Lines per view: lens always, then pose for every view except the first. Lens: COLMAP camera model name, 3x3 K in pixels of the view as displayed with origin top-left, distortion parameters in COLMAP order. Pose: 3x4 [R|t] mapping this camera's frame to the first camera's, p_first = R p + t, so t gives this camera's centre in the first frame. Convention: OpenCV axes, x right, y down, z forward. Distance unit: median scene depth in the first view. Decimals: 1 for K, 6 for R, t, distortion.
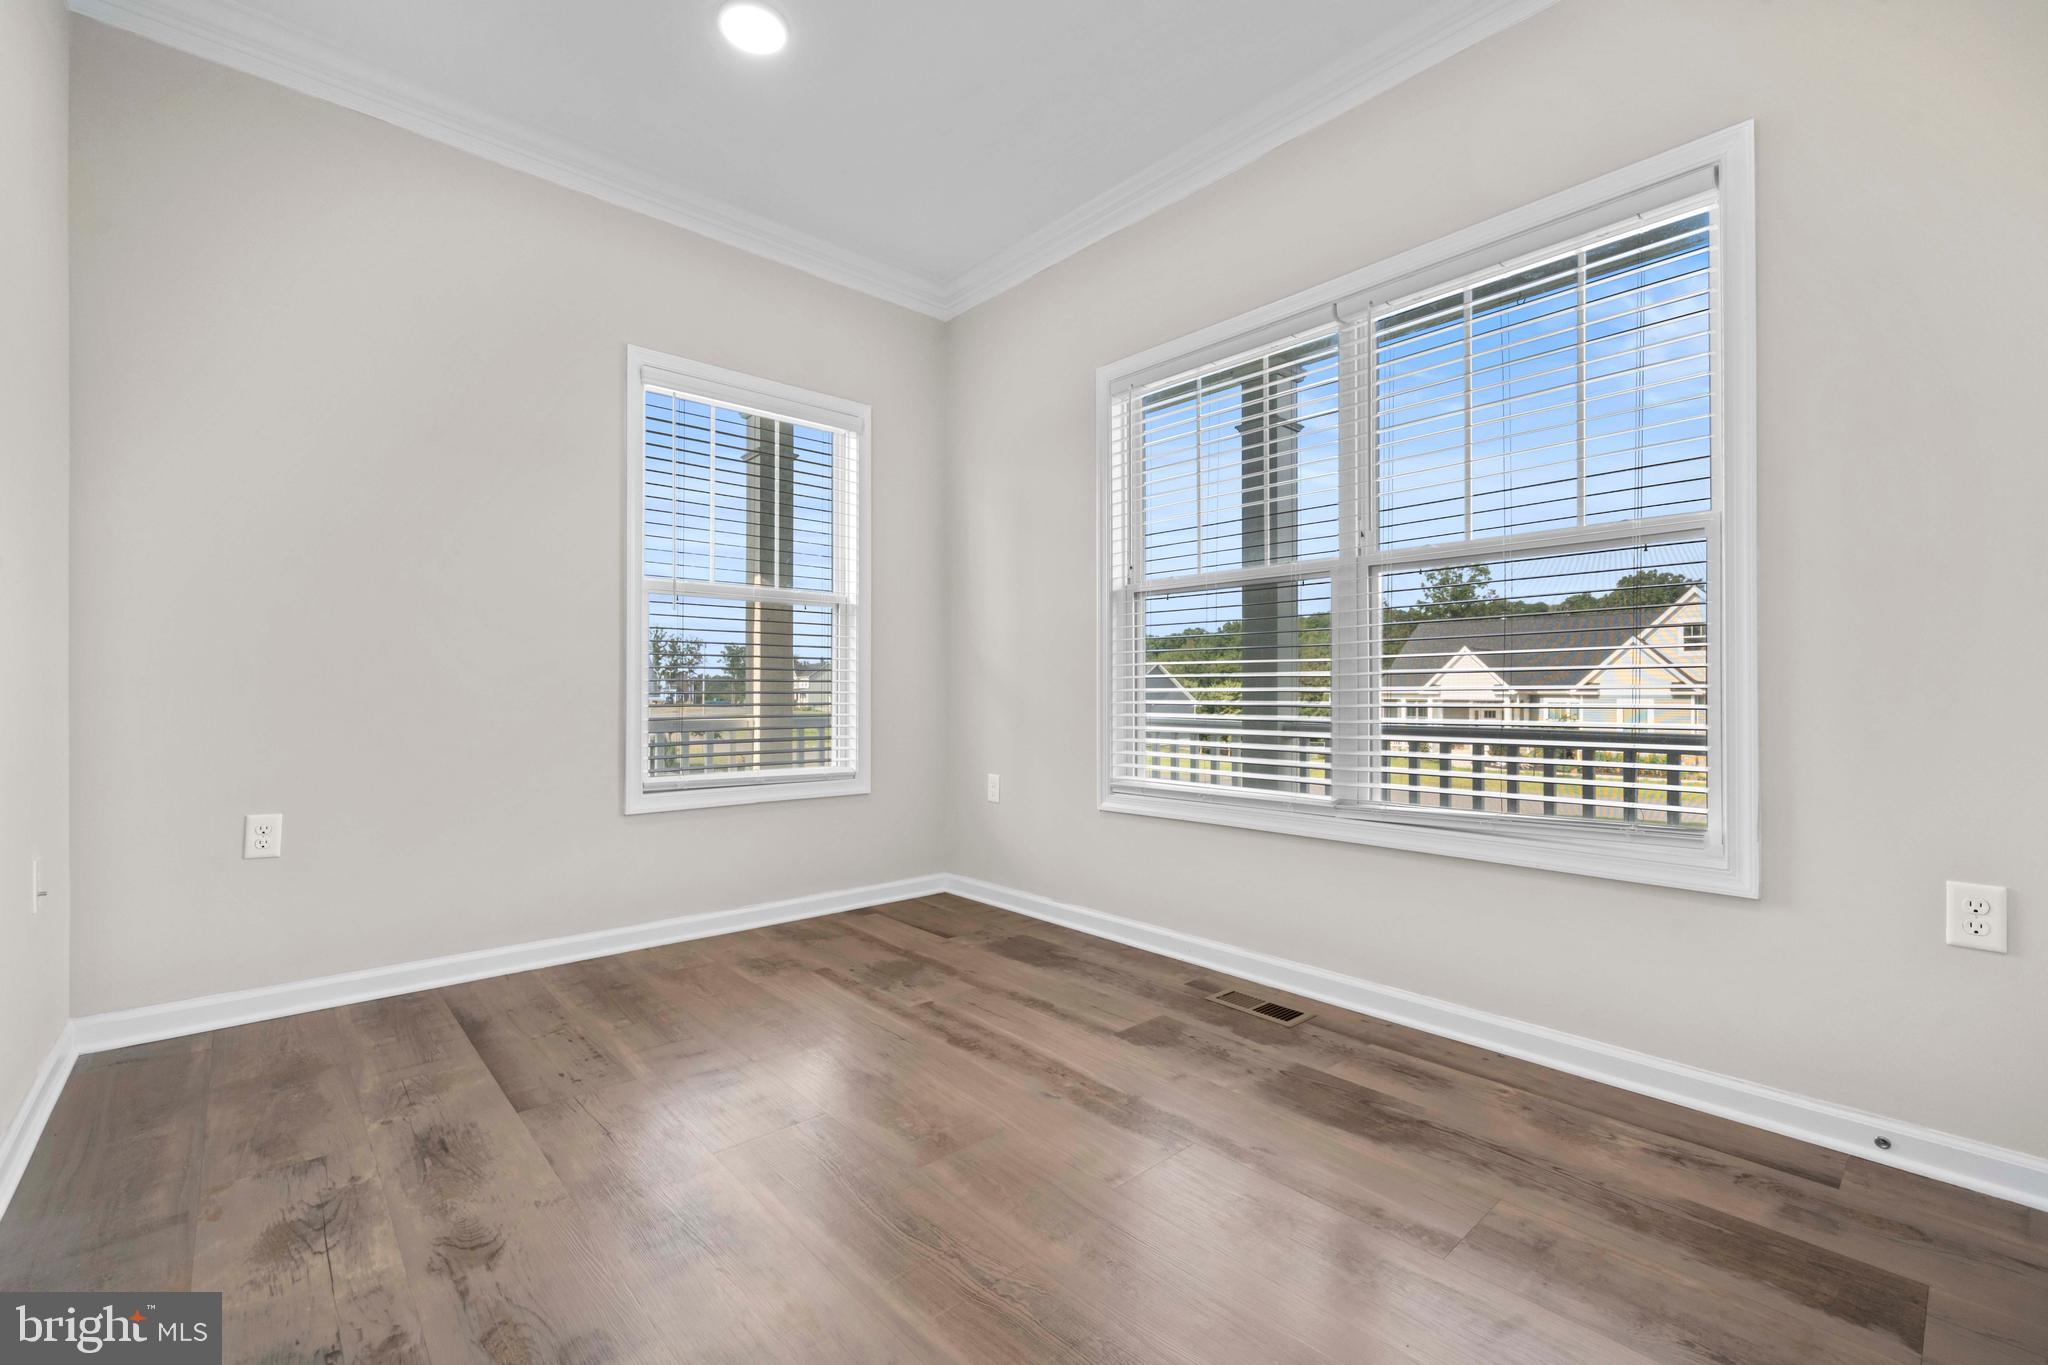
lens RADIAL K [[879.0, 0, 1030.6], [0, 879.0, 687.4], [0, 0, 1]] dist [-0.001861, -0.000102]
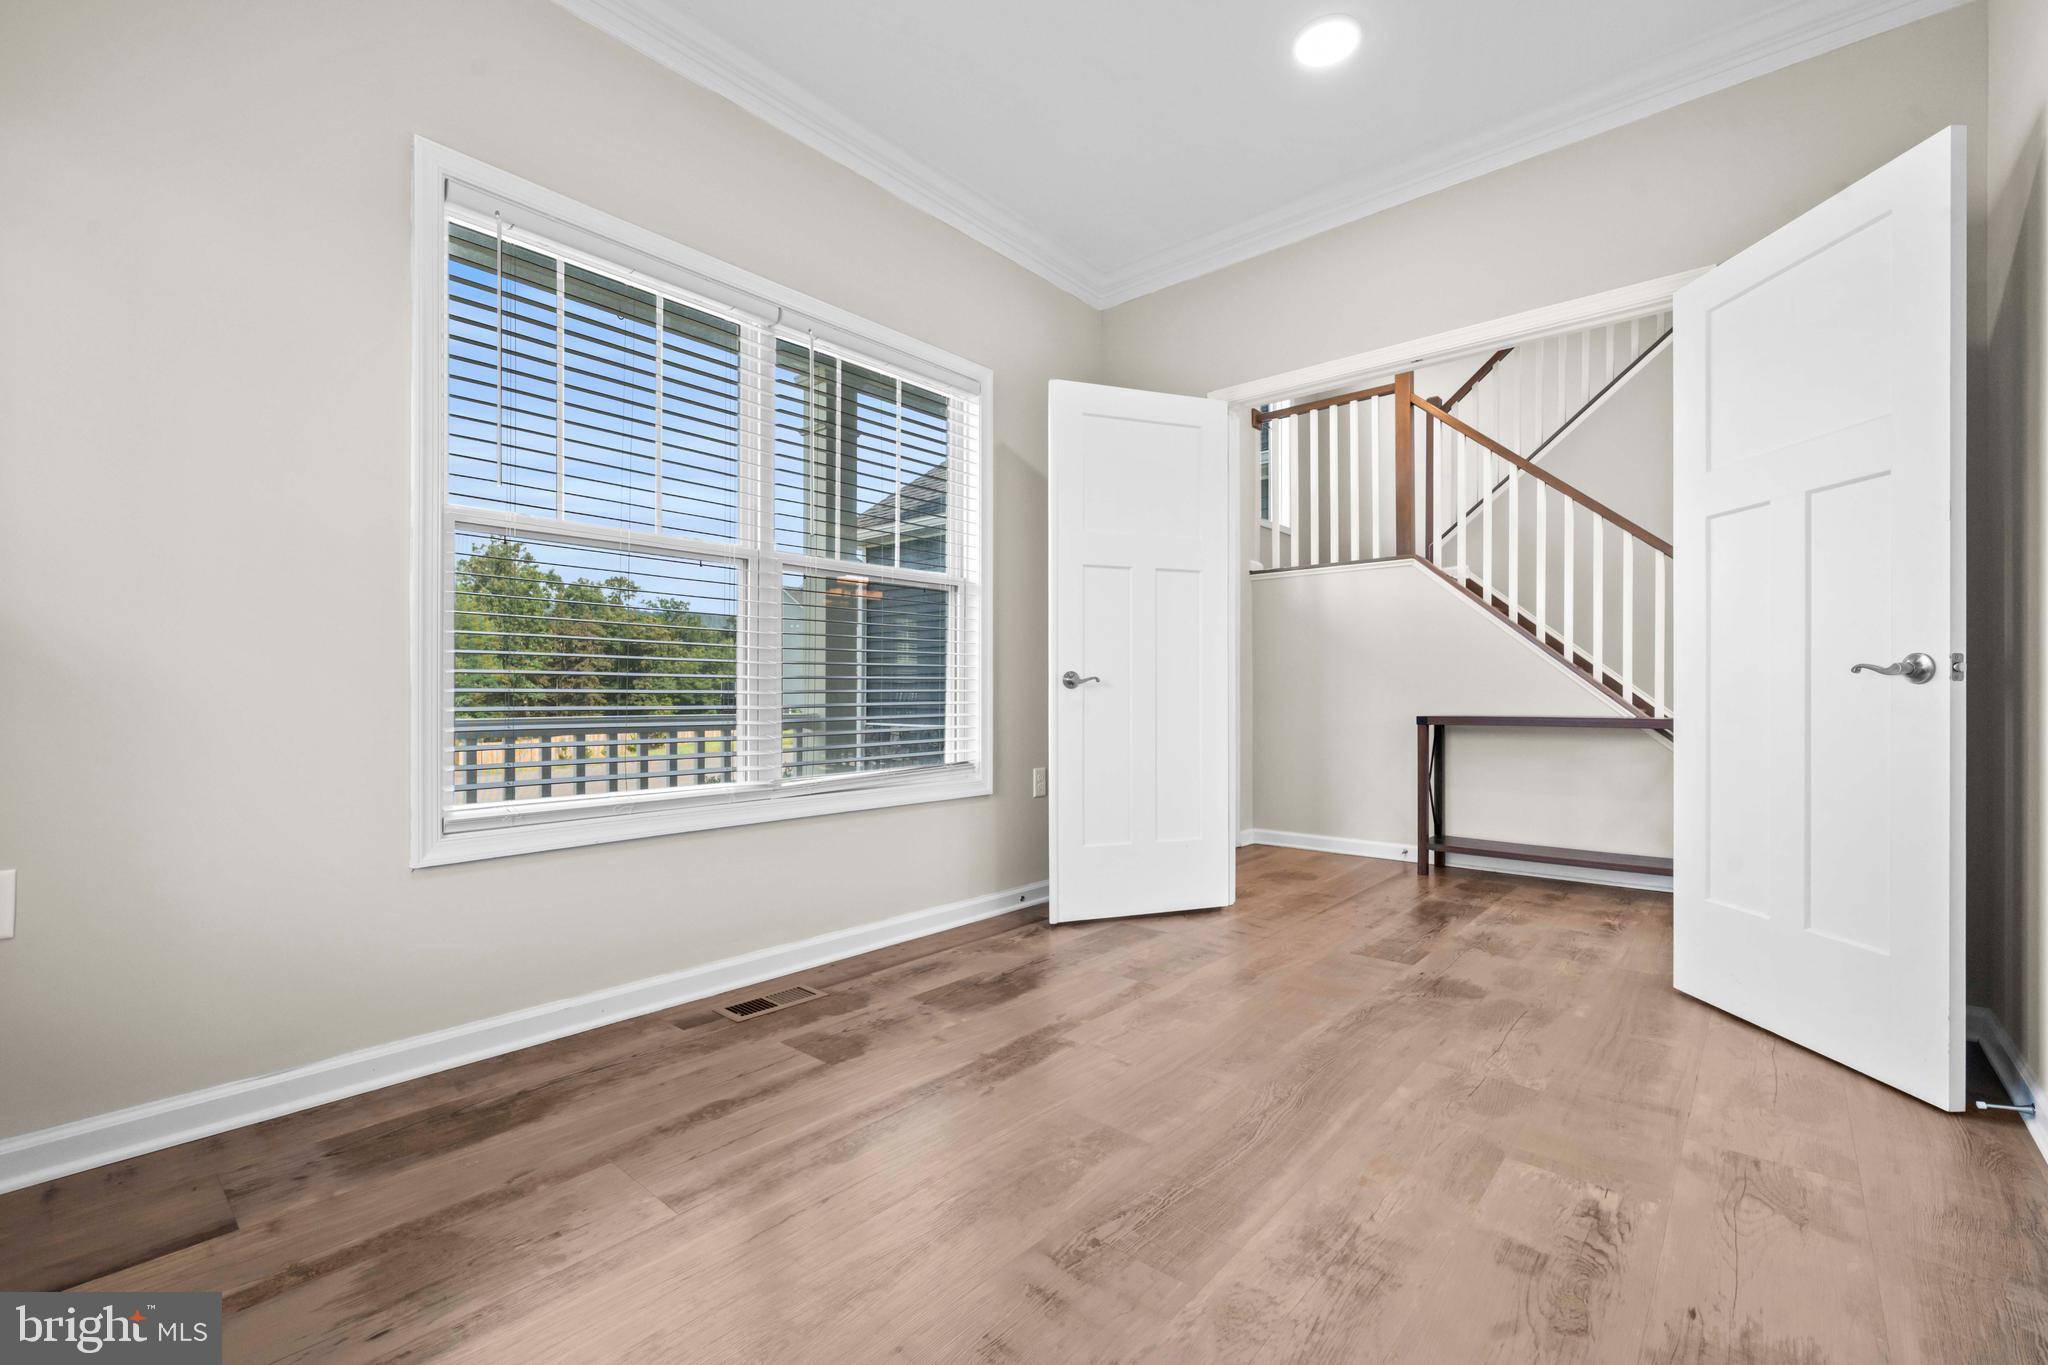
lens RADIAL K [[879.0, 0, 1030.6], [0, 879.0, 687.4], [0, 0, 1]] dist [-0.001861, -0.000102]
pose [[-0.133610, 0.004157, 0.991025, -0.788710], [-0.005652, 0.999972, -0.004956, 0.022919], [-0.991018, -0.006264, -0.133583, 0.912325]]
